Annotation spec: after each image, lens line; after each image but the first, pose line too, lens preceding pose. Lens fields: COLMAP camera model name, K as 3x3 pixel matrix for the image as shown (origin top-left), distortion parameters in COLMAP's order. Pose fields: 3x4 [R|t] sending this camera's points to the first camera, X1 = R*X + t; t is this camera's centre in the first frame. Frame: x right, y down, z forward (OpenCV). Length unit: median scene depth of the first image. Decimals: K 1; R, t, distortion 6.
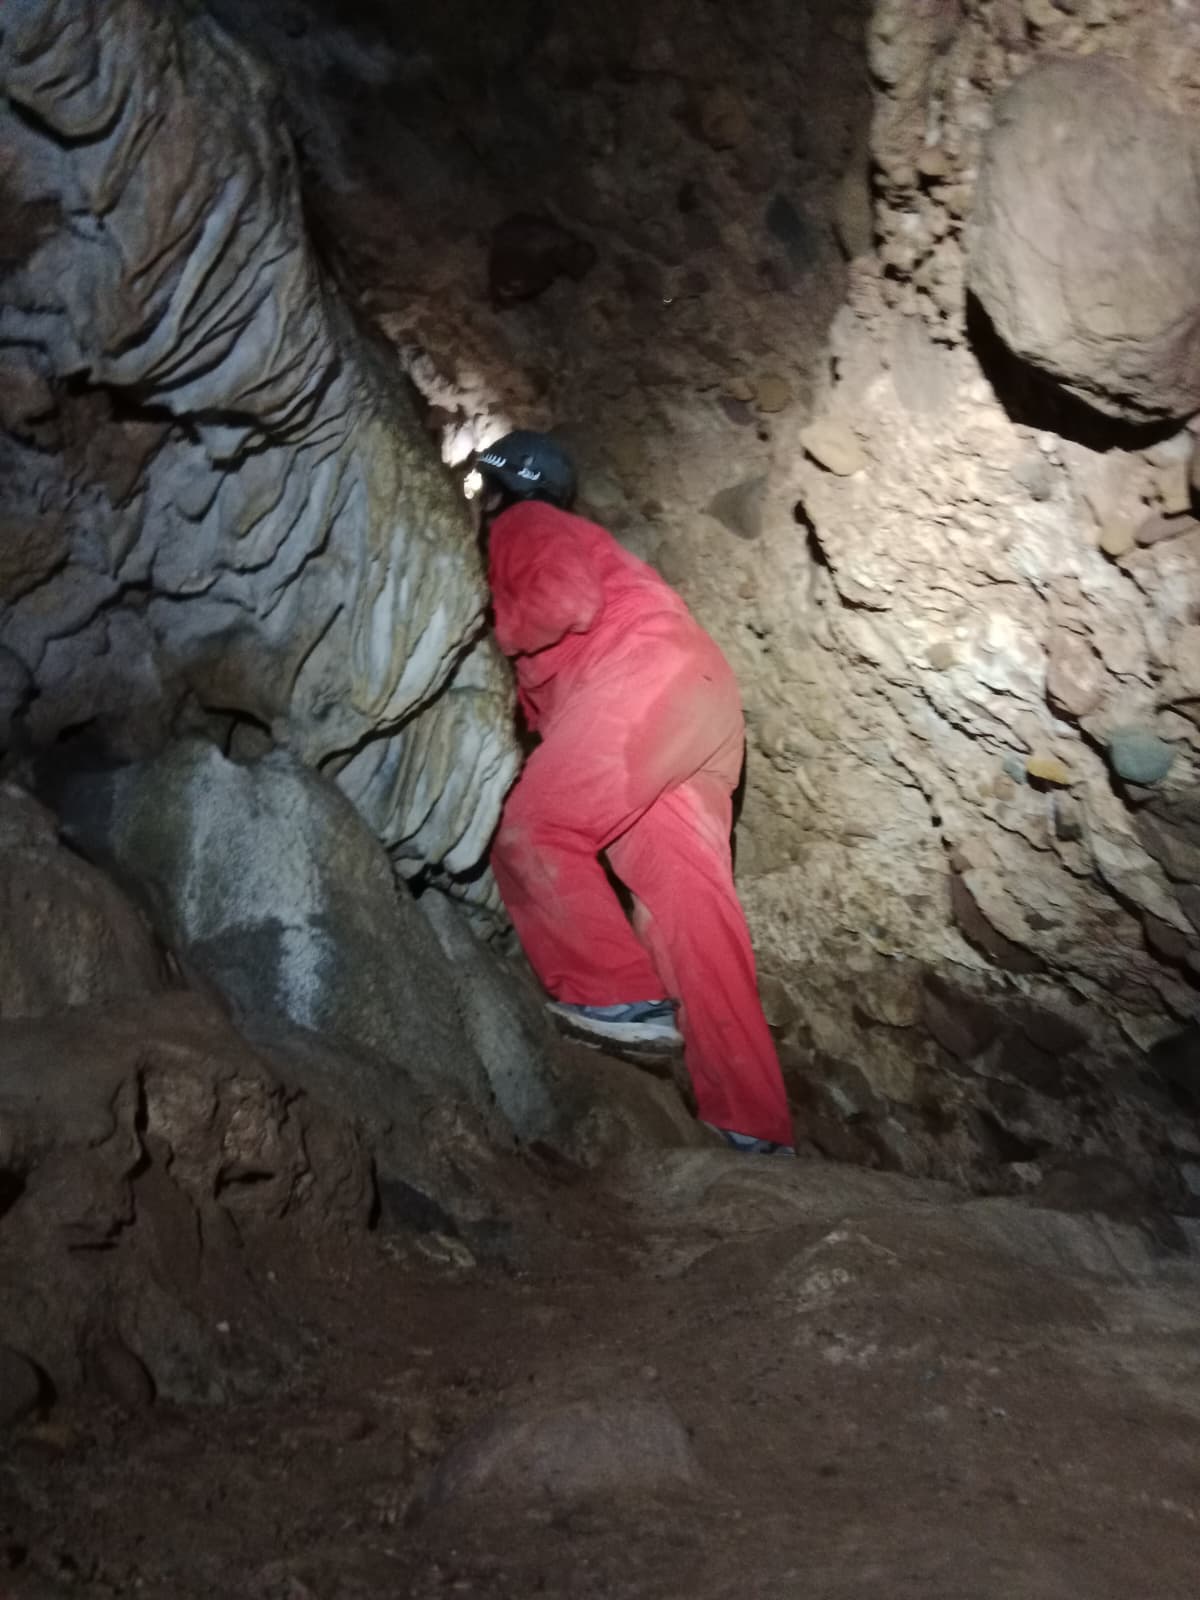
lens RADIAL K [[1340.3, 0, 631.0], [0, 1340.3, 775.0], [0, 0, 1]] dist [0.111252, -0.191402]
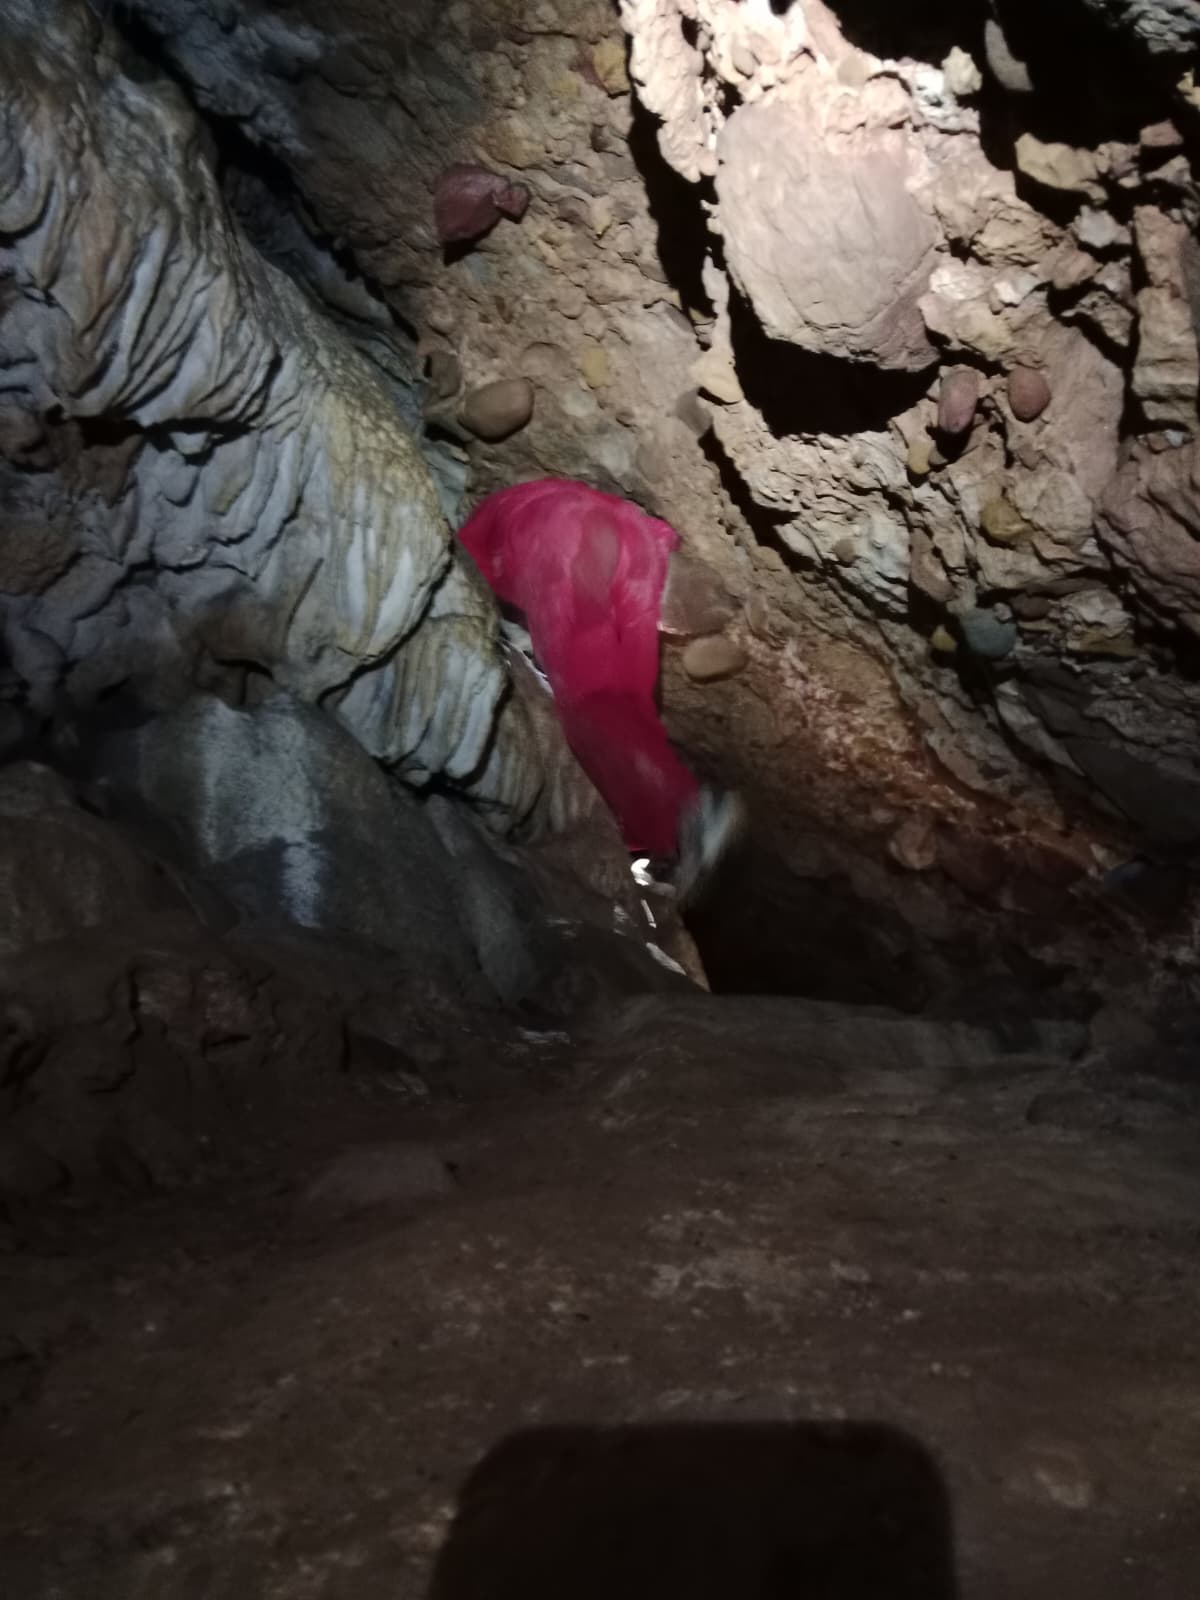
lens RADIAL K [[1272.7, 0, 576.3], [0, 1272.7, 798.2], [0, 0, 1]] dist [0.085083, -0.145881]
pose [[0.992569, -0.090088, -0.081799, 0.081346], [0.098409, 0.989682, 0.104145, -0.019022], [0.071573, -0.111421, 0.991193, -0.097530]]
